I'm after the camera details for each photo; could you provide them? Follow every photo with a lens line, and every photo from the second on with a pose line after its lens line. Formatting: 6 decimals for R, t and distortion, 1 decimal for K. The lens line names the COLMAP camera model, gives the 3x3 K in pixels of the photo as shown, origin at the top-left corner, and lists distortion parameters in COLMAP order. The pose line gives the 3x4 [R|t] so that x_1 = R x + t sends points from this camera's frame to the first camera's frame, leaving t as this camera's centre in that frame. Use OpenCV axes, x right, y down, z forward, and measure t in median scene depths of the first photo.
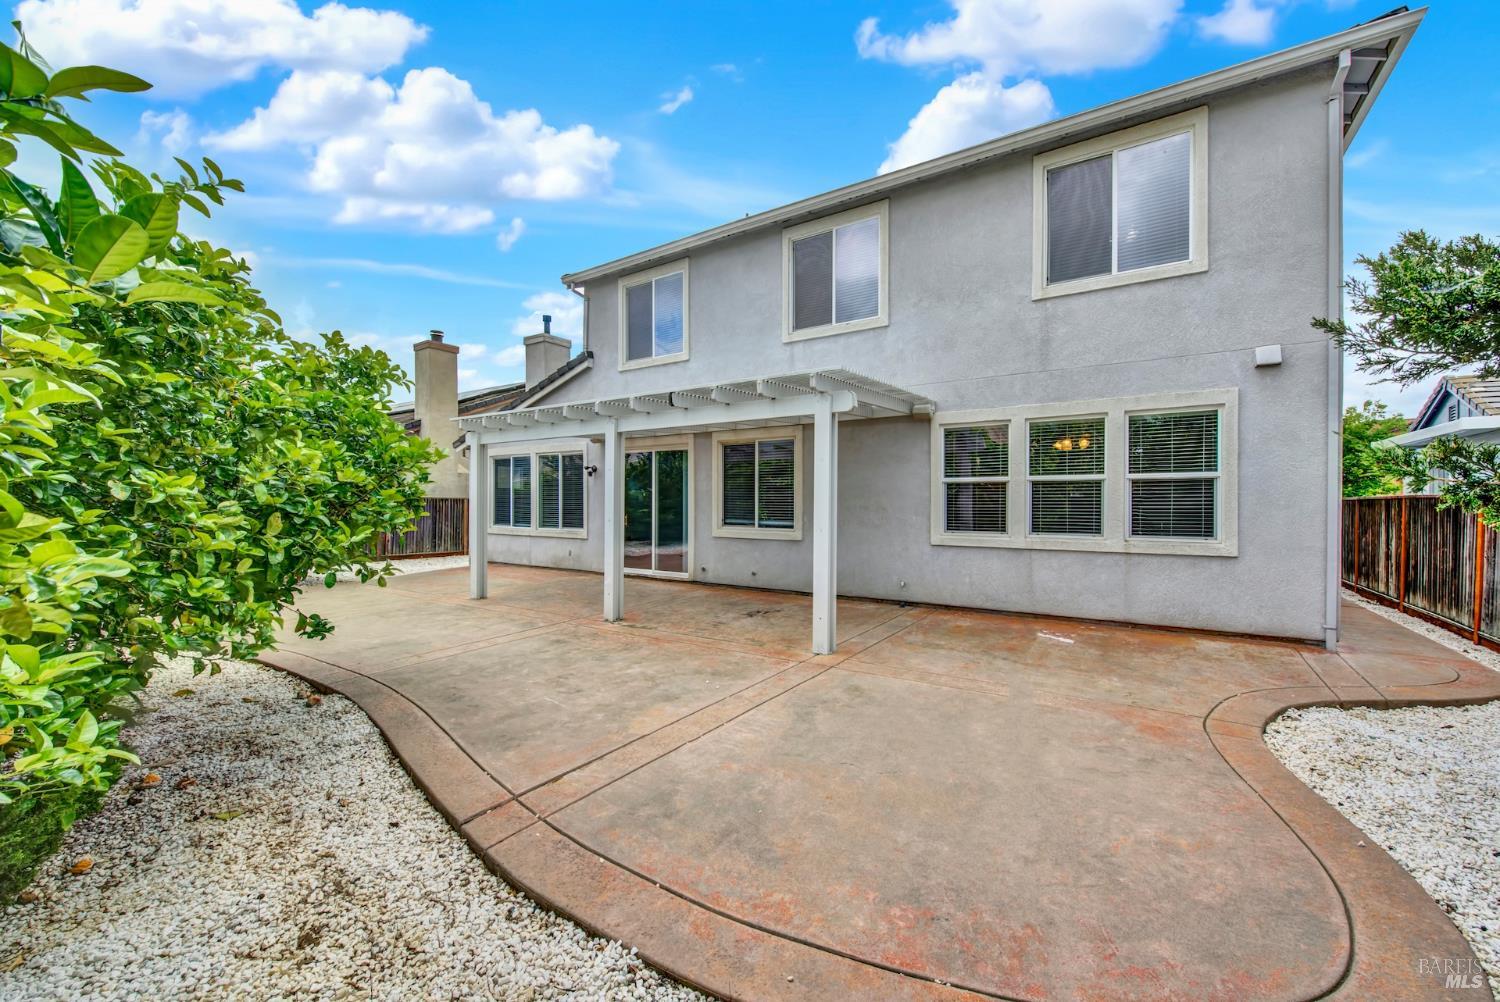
lens RADIAL K [[602.3, 0, 750.0], [0, 602.3, 501.0], [0, 0, 1]] dist [0.005449, 0.000023]
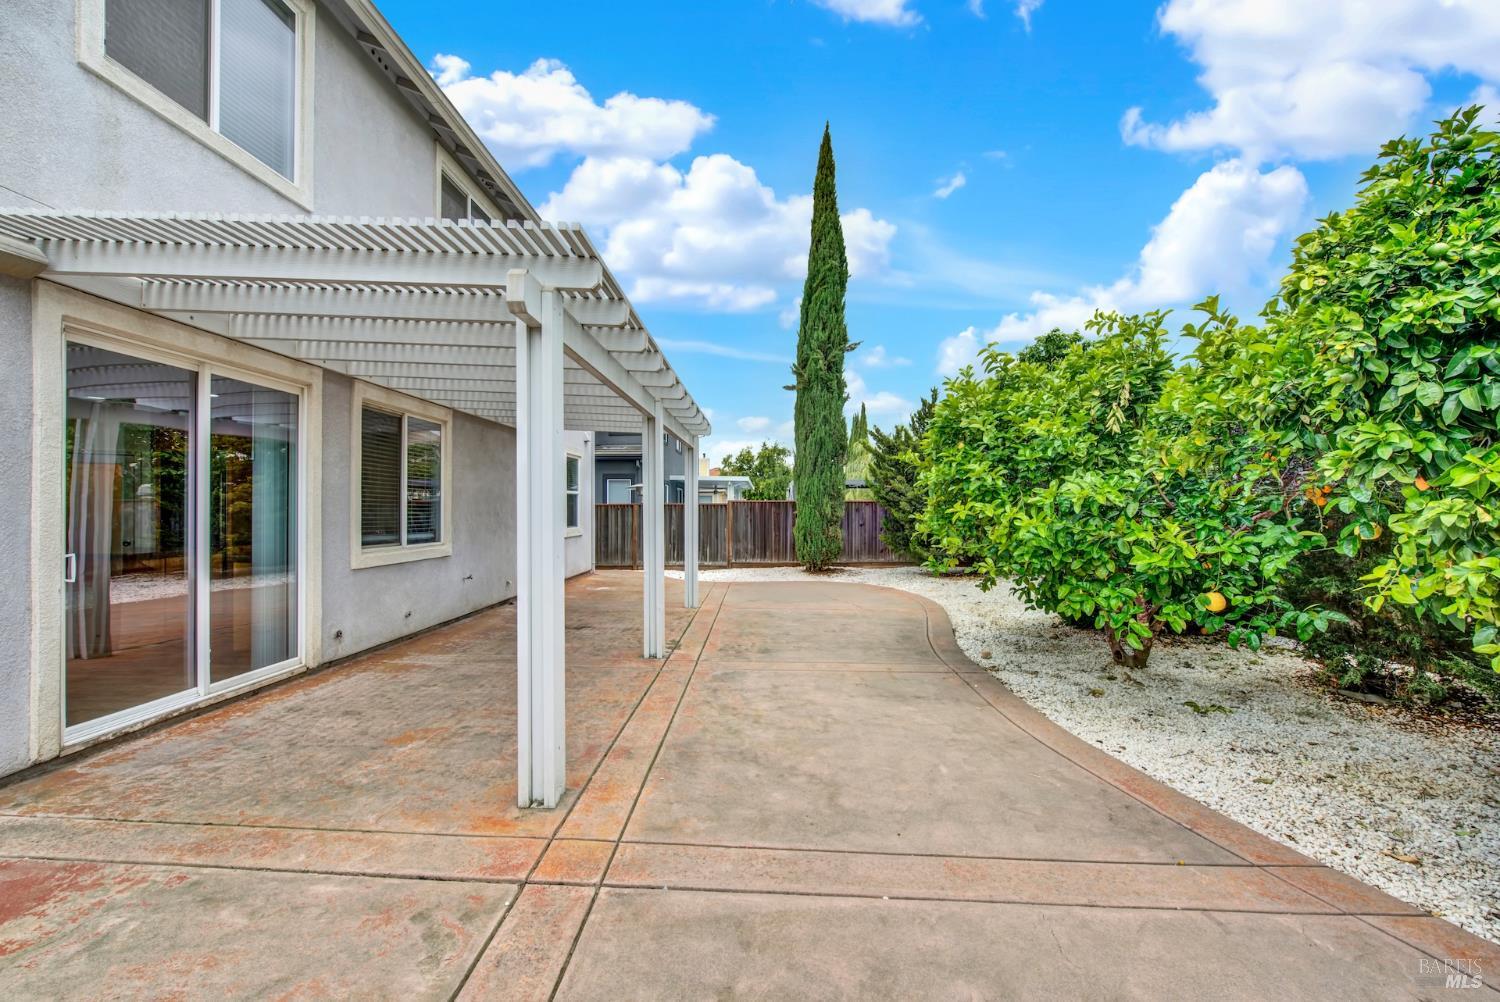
lens RADIAL K [[602.3, 0, 750.0], [0, 602.3, 501.0], [0, 0, 1]] dist [0.005449, 0.000023]
pose [[-0.535621, 0.017830, 0.844270, -0.718435], [0.009389, 0.999841, -0.015159, 0.008715], [-0.844406, -0.000192, -0.535703, 0.988362]]
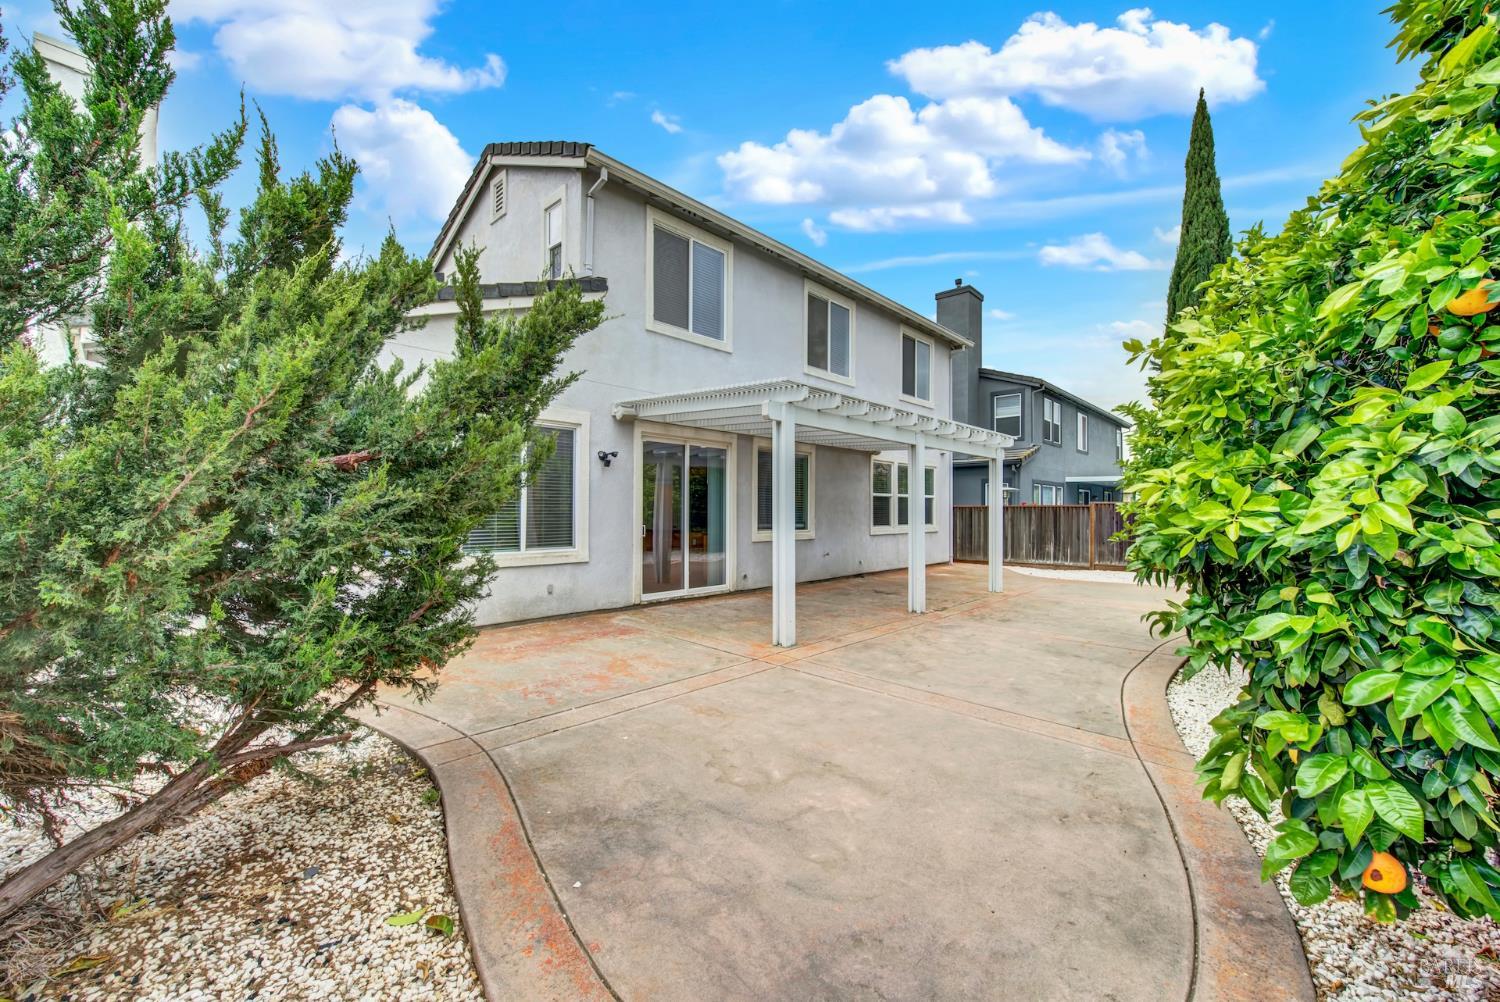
lens RADIAL K [[612.9, 0, 746.1], [0, 612.9, 509.4], [0, 0, 1]] dist [-0.001361, -0.003013]
pose [[0.156199, 0.008465, 0.987689, -1.051437], [0.001219, 0.999961, -0.008763, 0.013990], [-0.987725, 0.002573, 0.156183, 0.853858]]
